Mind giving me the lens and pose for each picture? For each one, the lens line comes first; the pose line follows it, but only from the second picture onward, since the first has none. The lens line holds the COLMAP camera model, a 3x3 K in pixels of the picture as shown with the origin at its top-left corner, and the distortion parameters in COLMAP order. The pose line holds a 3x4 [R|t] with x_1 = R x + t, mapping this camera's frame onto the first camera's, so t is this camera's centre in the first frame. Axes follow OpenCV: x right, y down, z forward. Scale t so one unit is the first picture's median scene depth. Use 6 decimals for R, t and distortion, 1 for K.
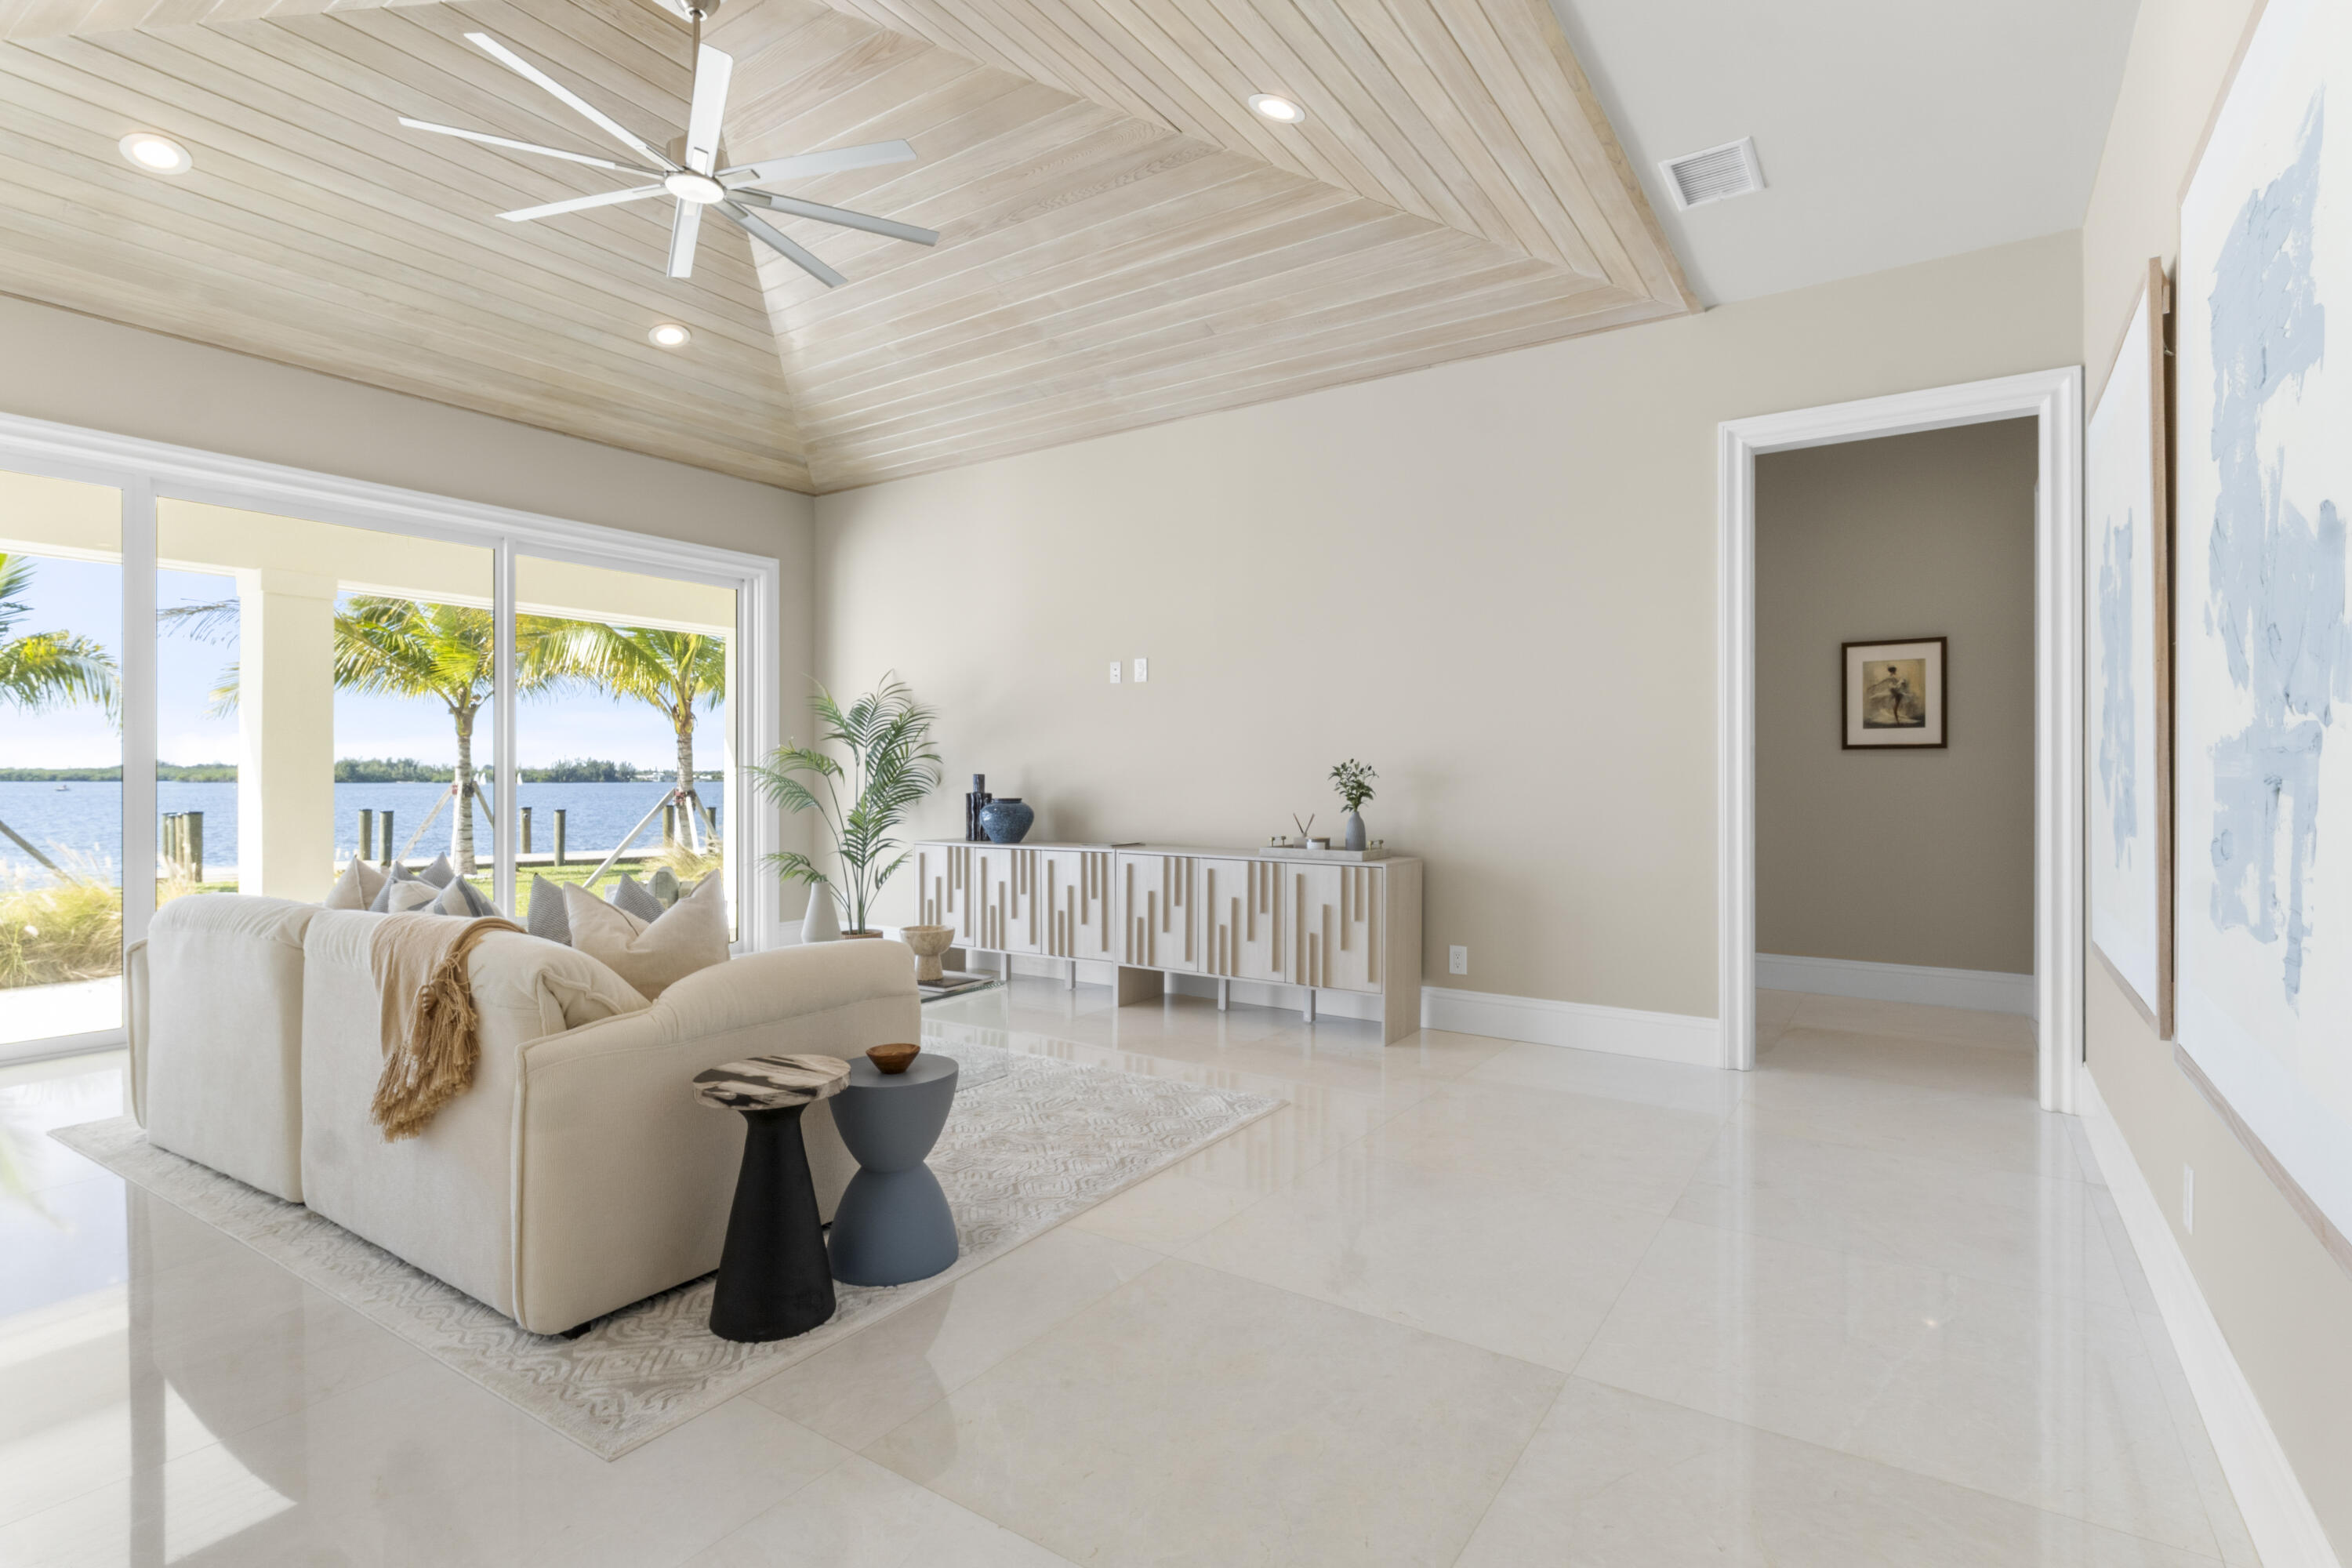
lens RADIAL K [[1136.2, 0, 1176.3], [0, 1136.2, 763.6], [0, 0, 1]] dist [-0.001196, -0.000095]
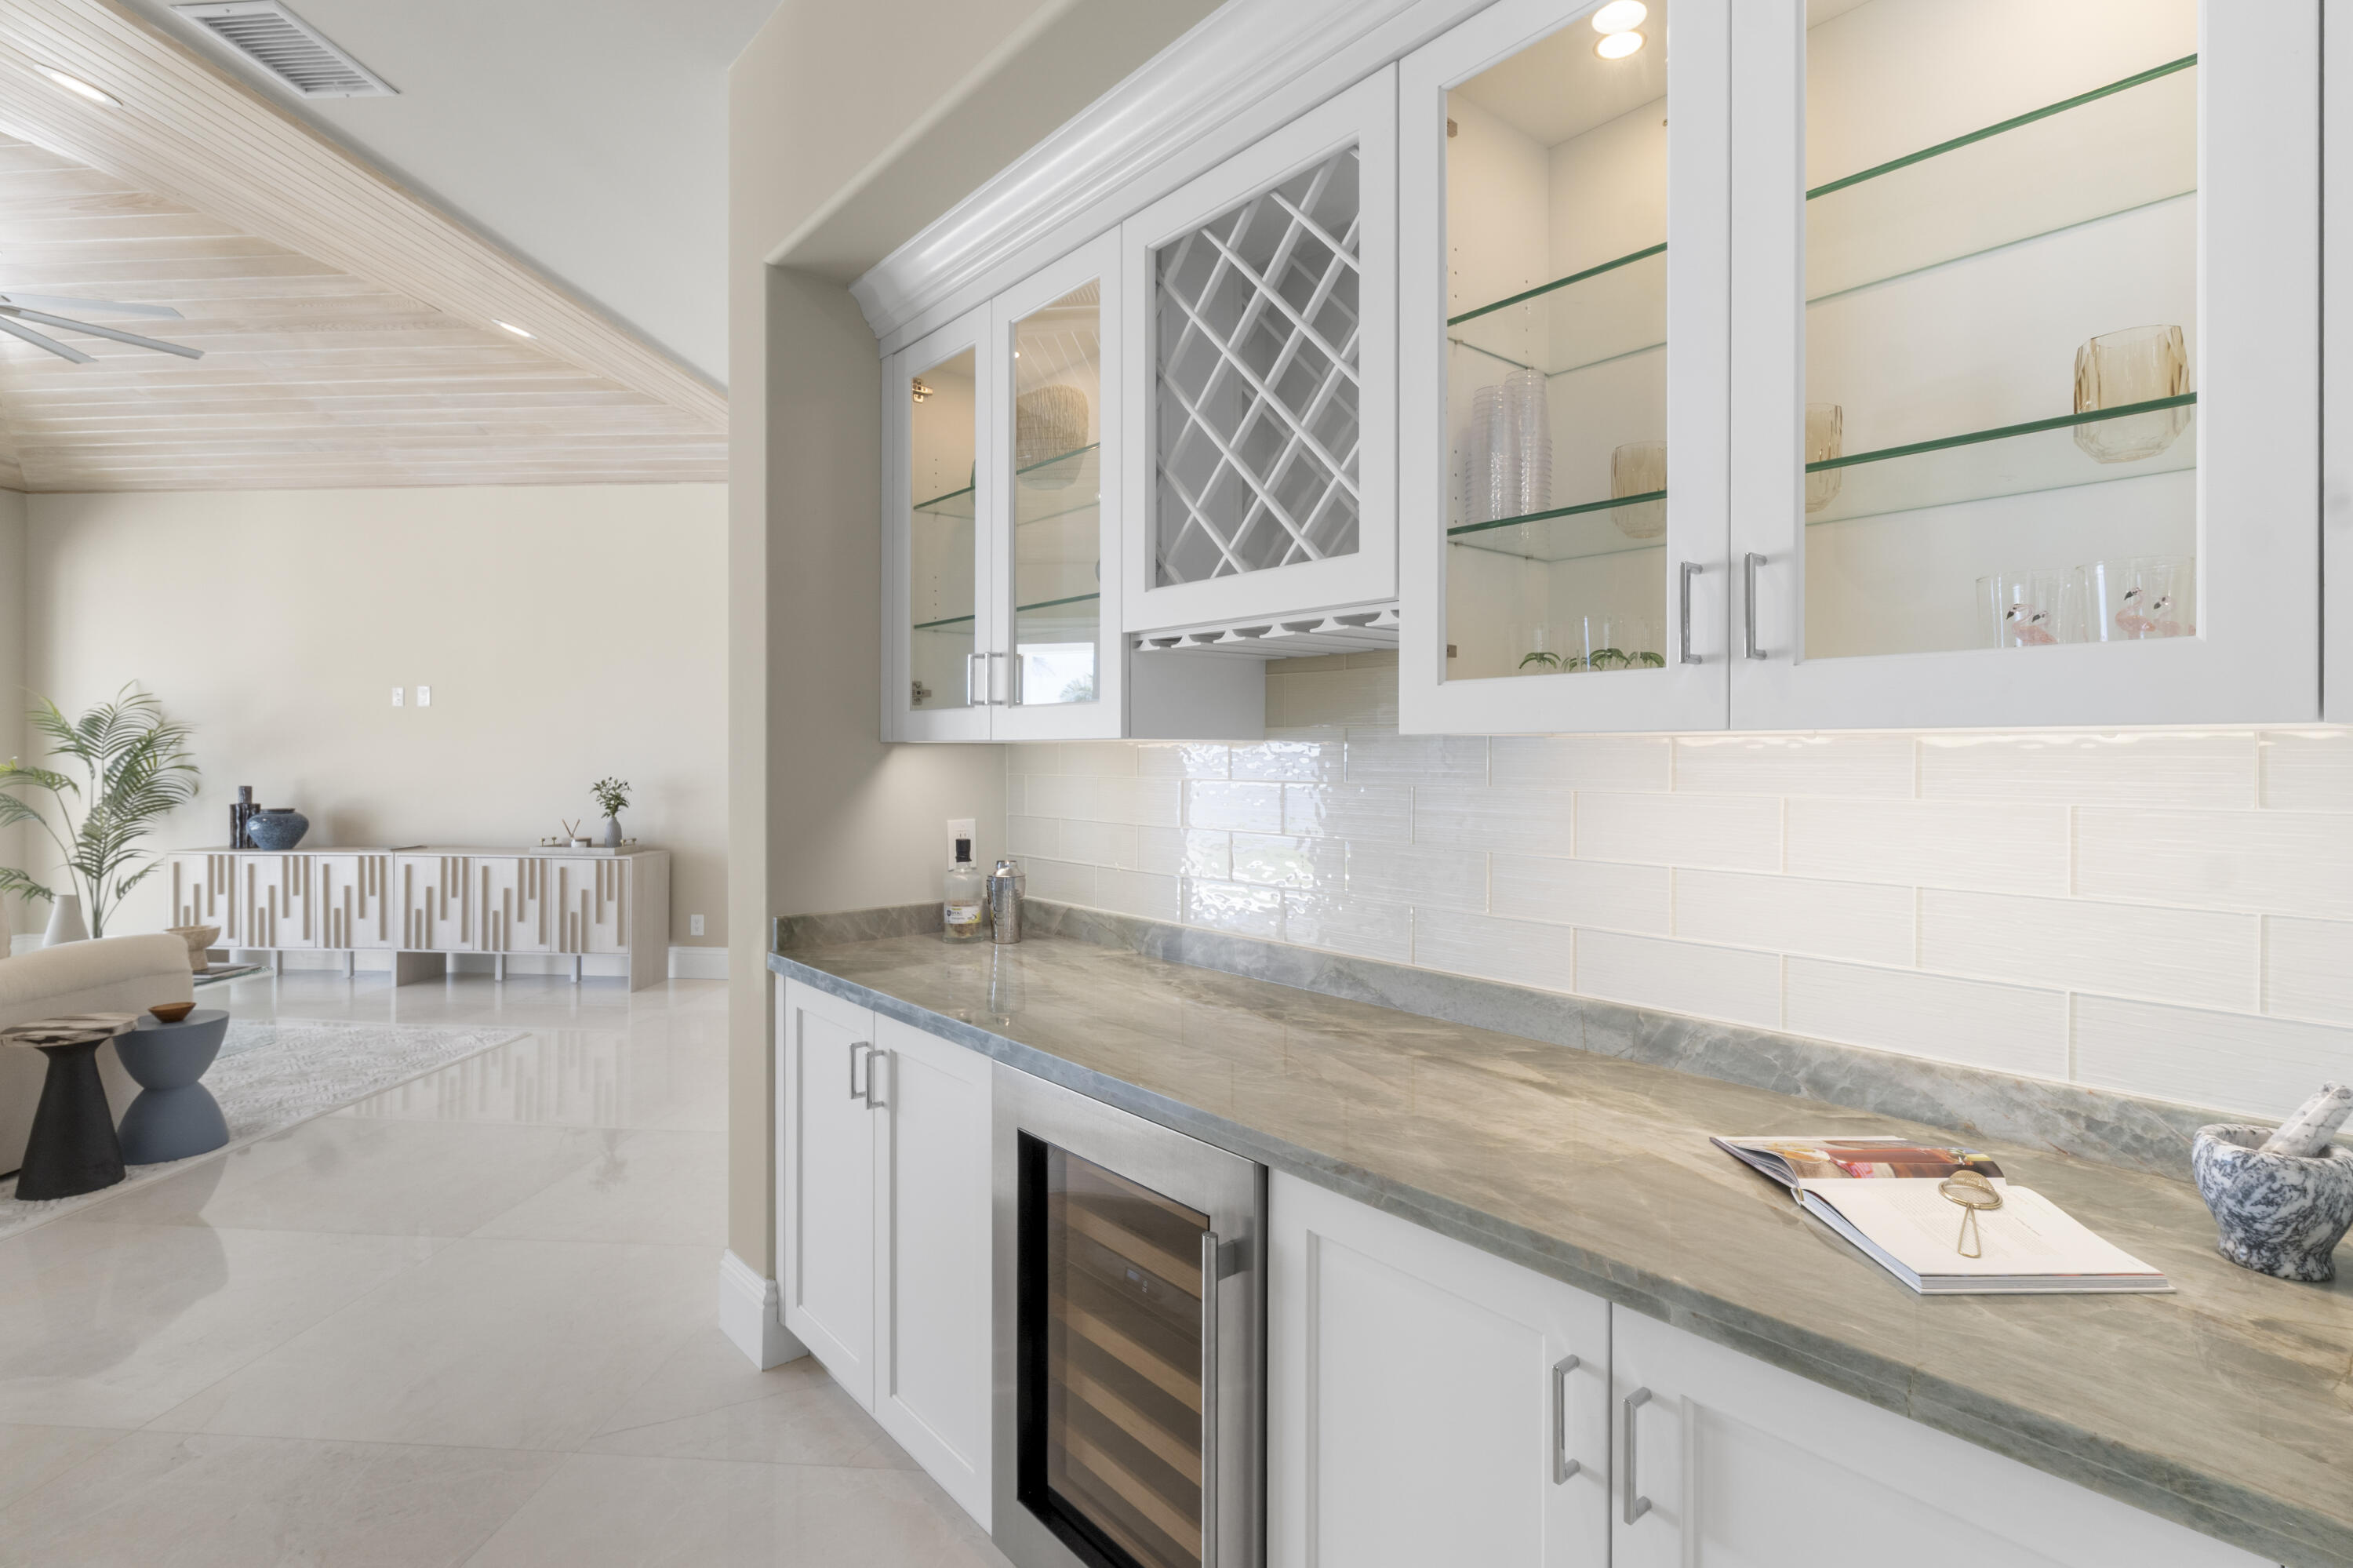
lens RADIAL K [[1126.9, 0, 1178.7], [0, 1126.9, 755.4], [0, 0, 1]] dist [-0.001885, -0.001427]
pose [[0.867115, 0.002120, 0.498103, 0.070720], [-0.008820, 0.999900, 0.011098, -0.045375], [-0.498029, -0.014016, 0.867047, -0.413370]]
